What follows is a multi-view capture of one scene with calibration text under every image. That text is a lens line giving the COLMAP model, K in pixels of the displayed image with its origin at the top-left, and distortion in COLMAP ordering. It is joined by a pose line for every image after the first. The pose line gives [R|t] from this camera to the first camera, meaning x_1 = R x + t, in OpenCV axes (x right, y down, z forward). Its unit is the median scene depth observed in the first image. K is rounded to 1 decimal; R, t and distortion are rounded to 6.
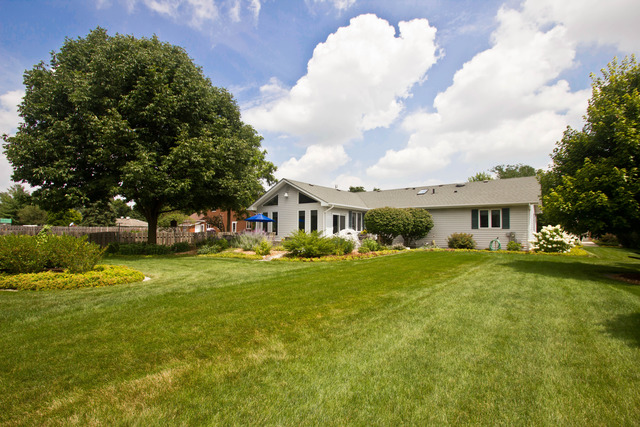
lens RADIAL K [[294.1, 0, 321.2], [0, 294.1, 213.7], [0, 0, 1]] dist [-0.000243, -0.000060]
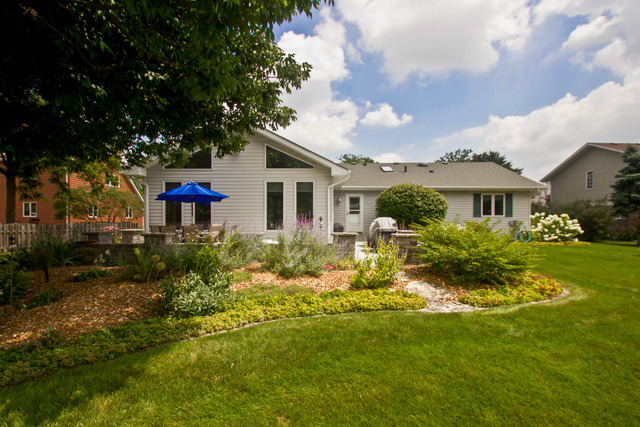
lens RADIAL K [[294.1, 0, 319.0], [0, 294.1, 216.6], [0, 0, 1]] dist [-0.000243, -0.000060]
pose [[0.810585, -0.004307, 0.585605, -0.325701], [-0.028889, 0.998461, 0.047331, 0.024375], [-0.584908, -0.055283, 0.809214, 0.589463]]
